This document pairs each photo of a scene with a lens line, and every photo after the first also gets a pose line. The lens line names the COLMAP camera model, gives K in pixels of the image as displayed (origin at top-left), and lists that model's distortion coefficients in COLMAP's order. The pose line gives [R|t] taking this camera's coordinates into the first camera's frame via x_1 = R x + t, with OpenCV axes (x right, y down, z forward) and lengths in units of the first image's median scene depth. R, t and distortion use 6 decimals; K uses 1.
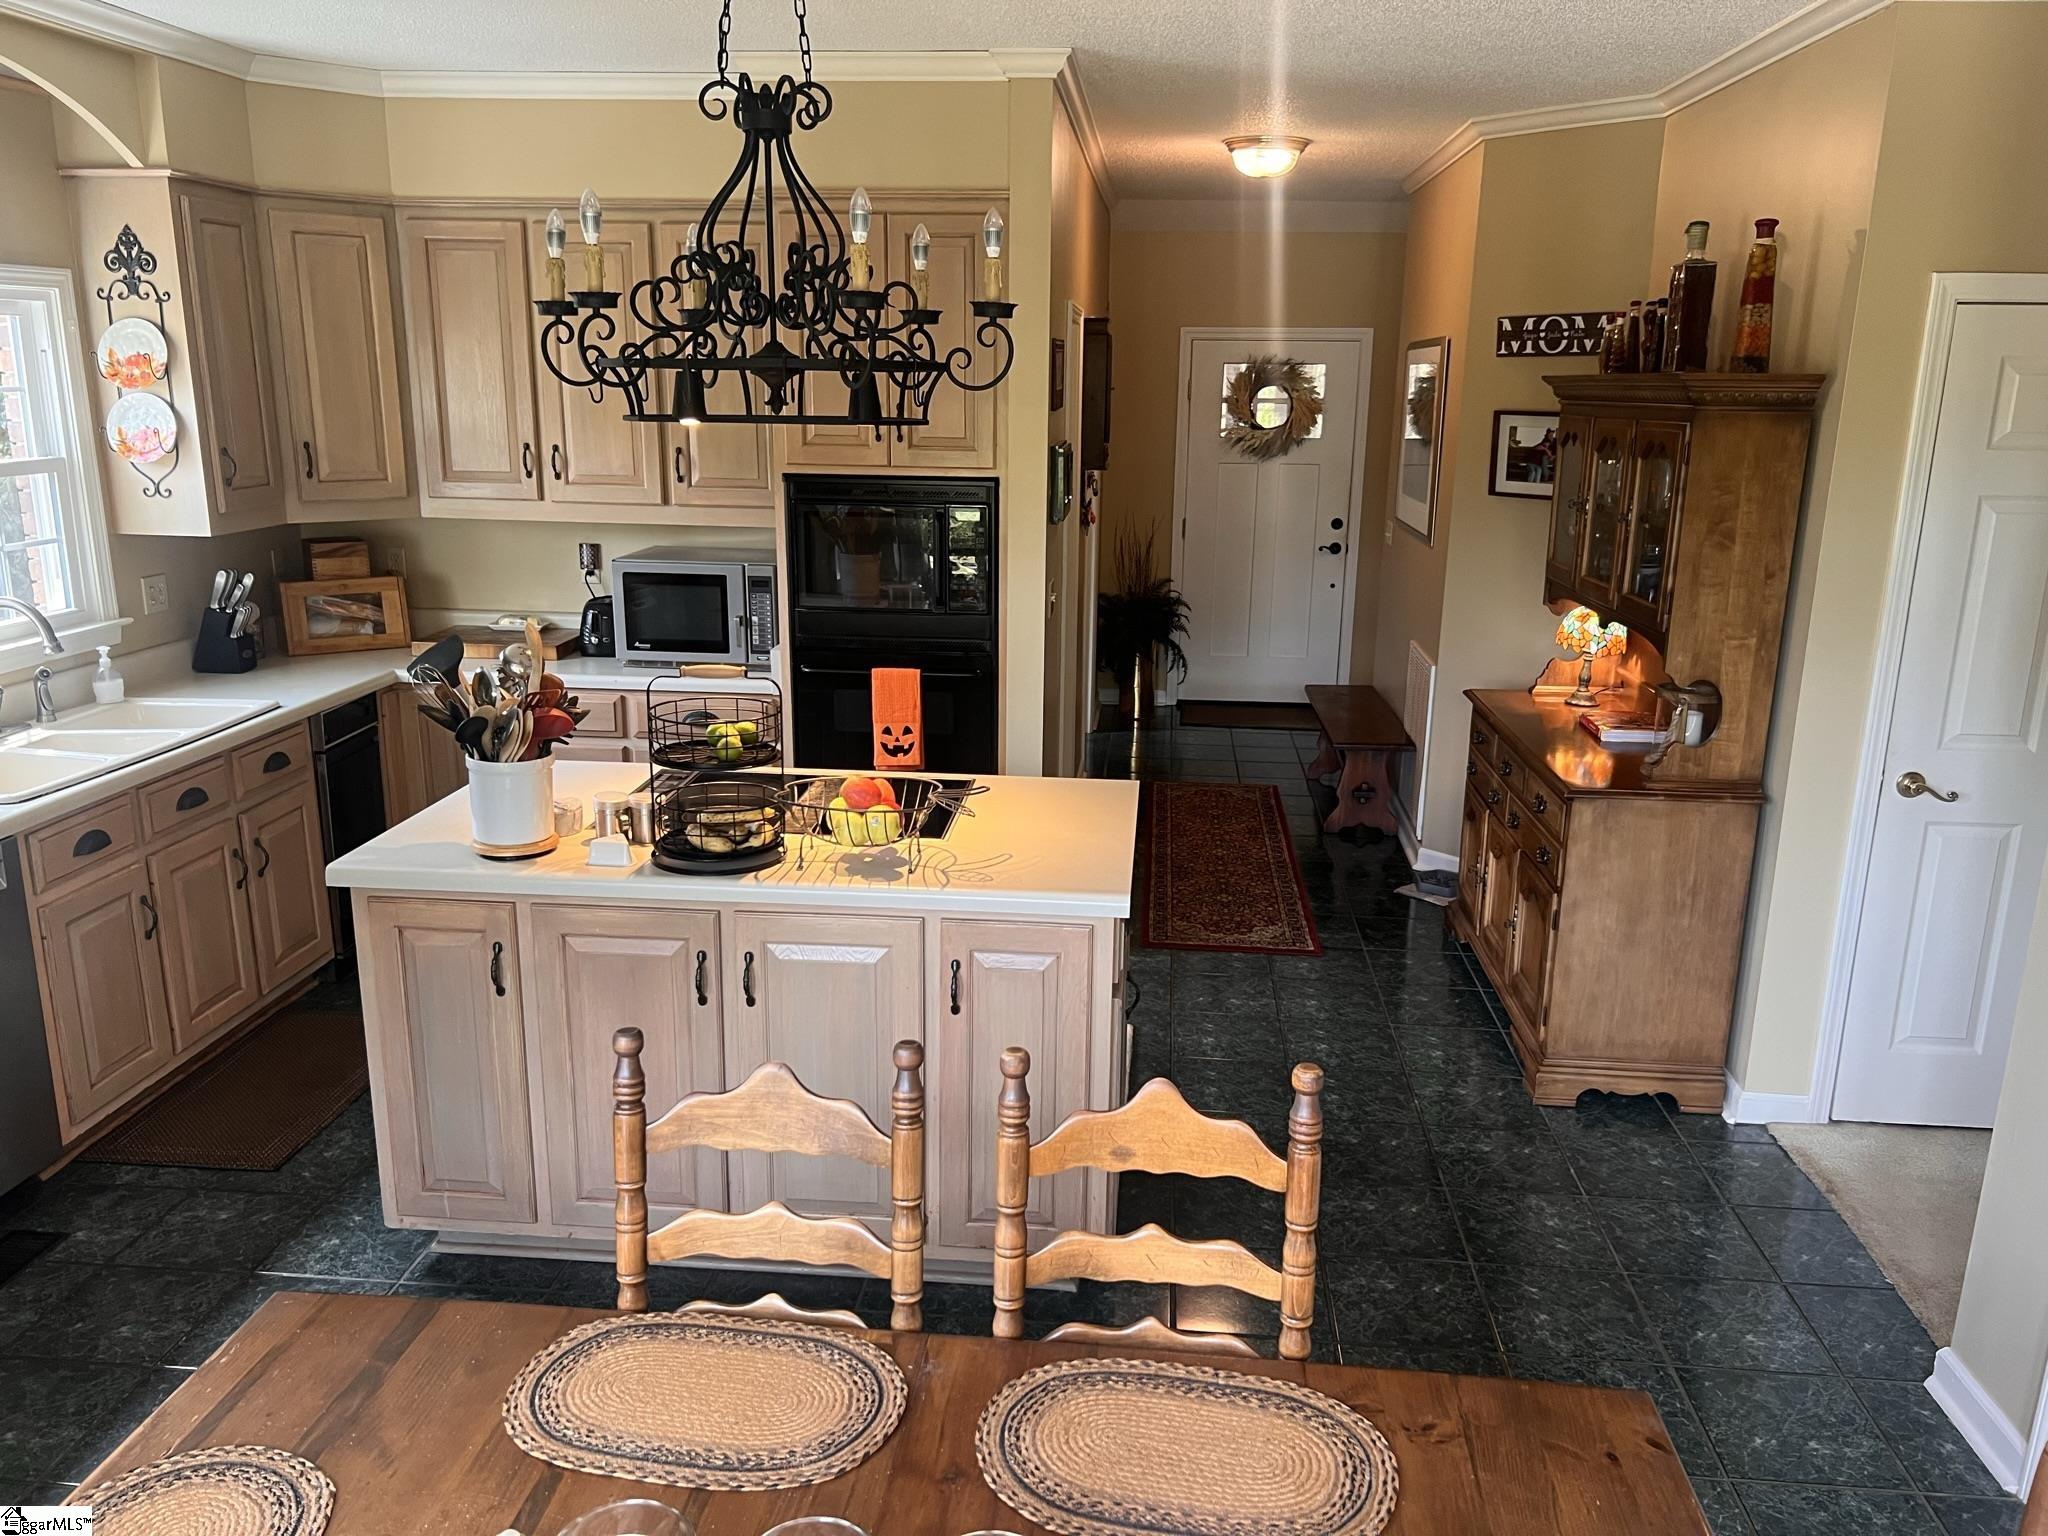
lens RADIAL K [[1533.9, 0, 1027.0], [0, 1533.9, 769.5], [0, 0, 1]] dist [0.102962, -0.166961]
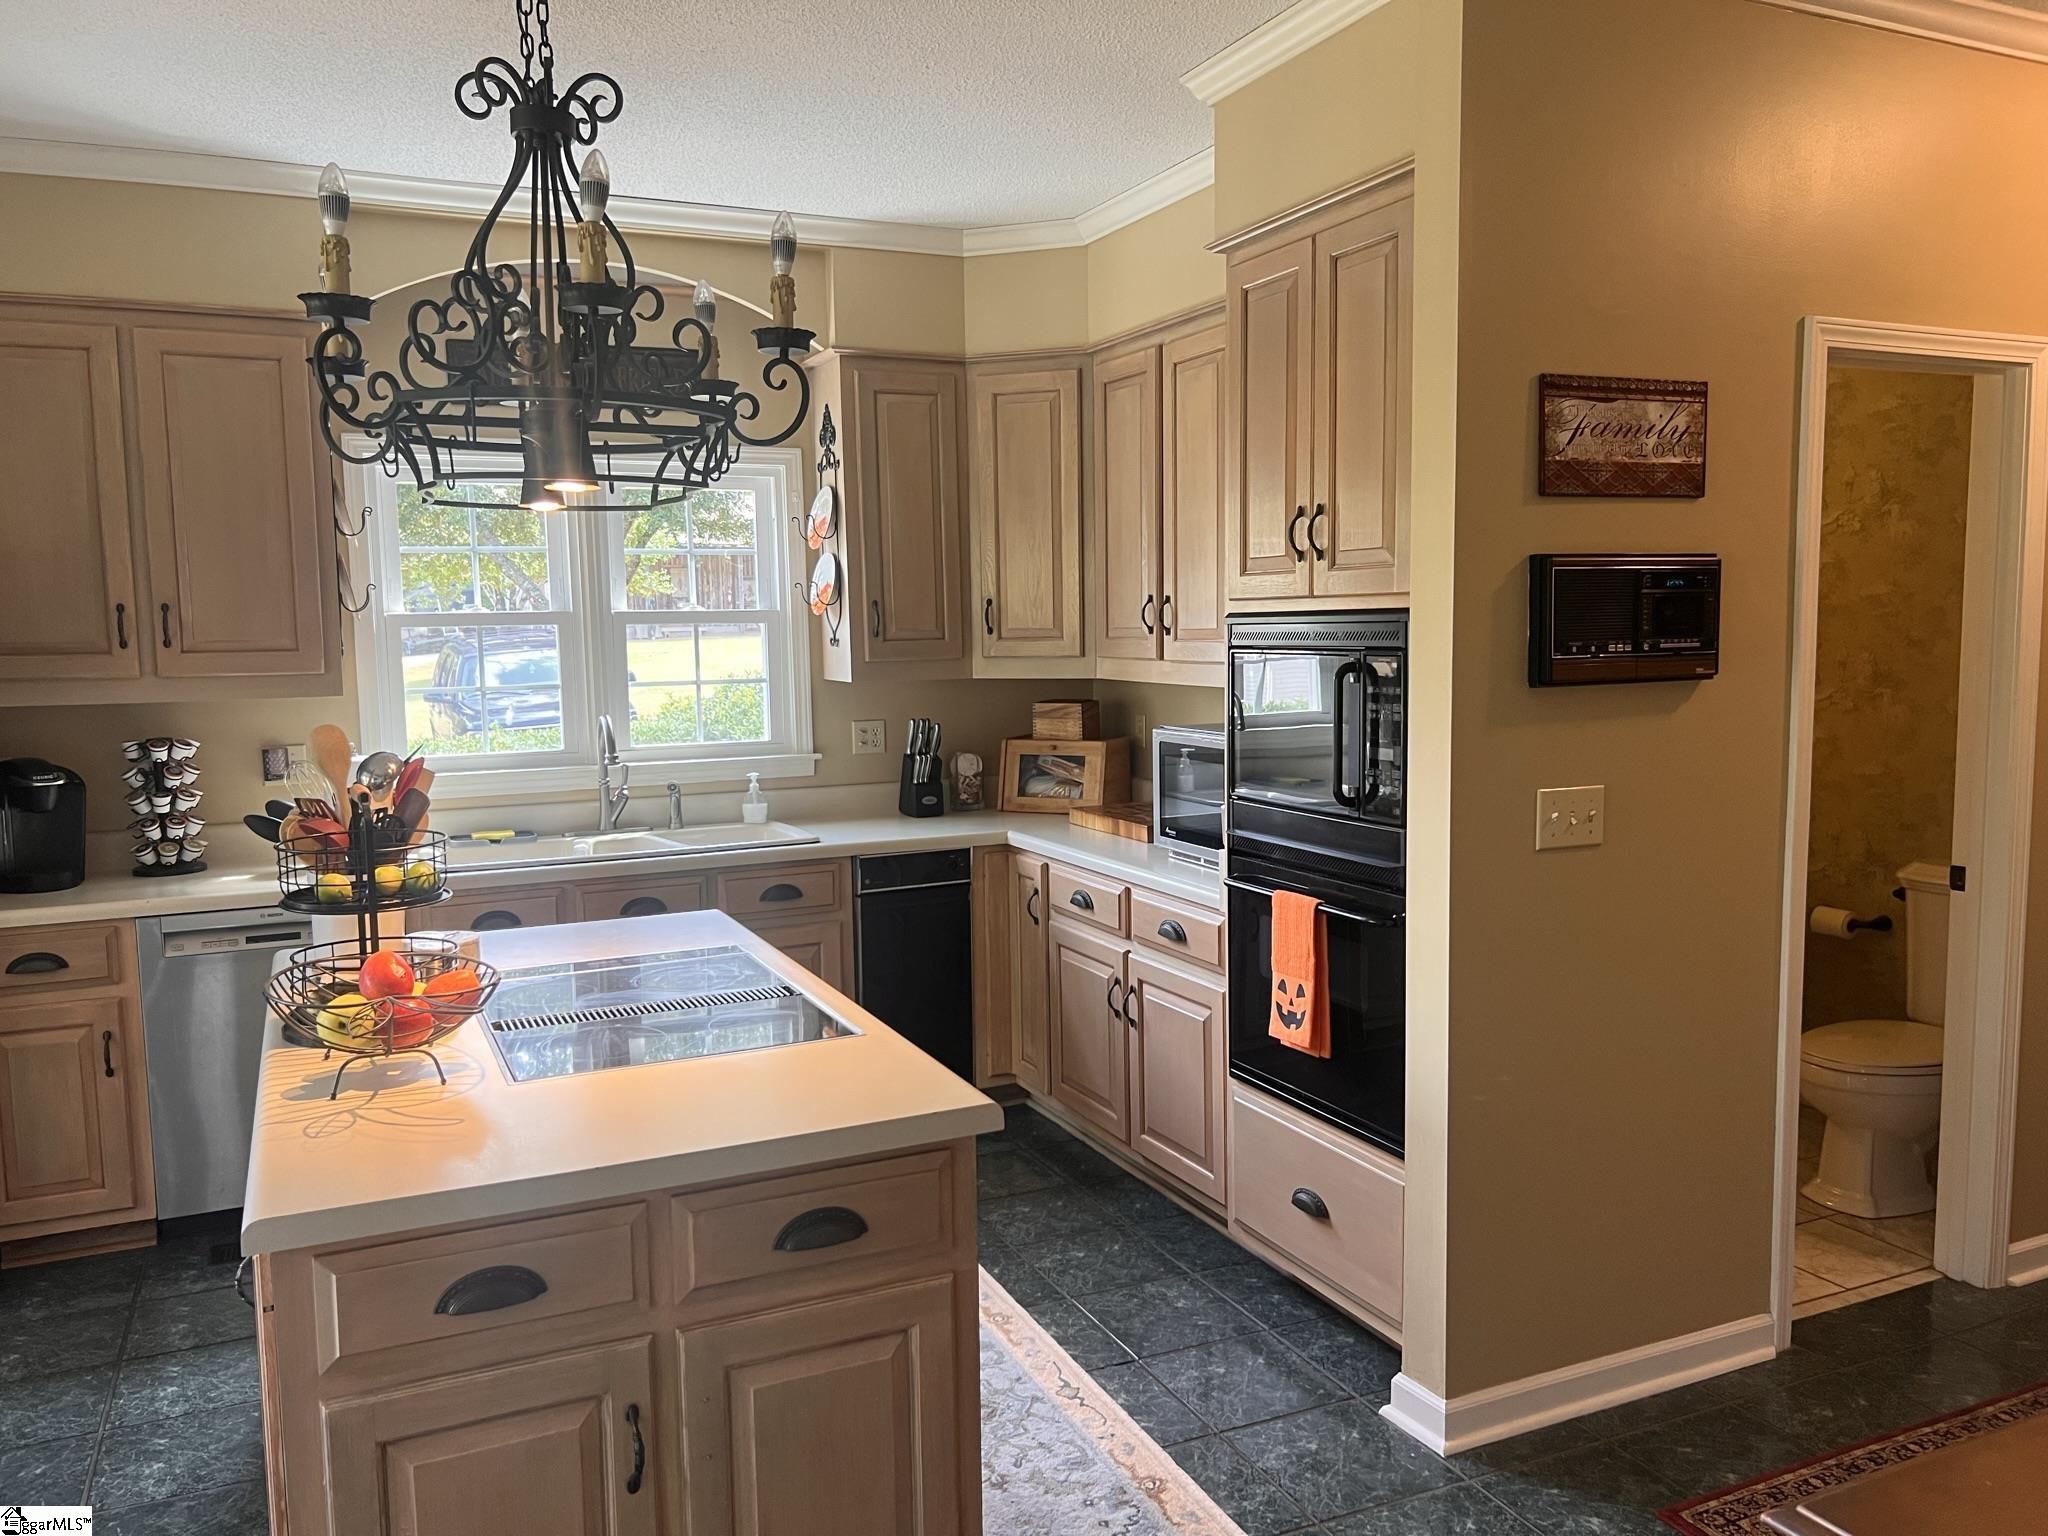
lens RADIAL K [[1533.9, 0, 1027.0], [0, 1533.9, 769.5], [0, 0, 1]] dist [0.102962, -0.166961]
pose [[0.495666, 0.065118, -0.866068, 0.442969], [-0.193181, 0.980471, -0.036842, -0.073917], [0.846756, 0.185570, 0.498566, 0.575873]]
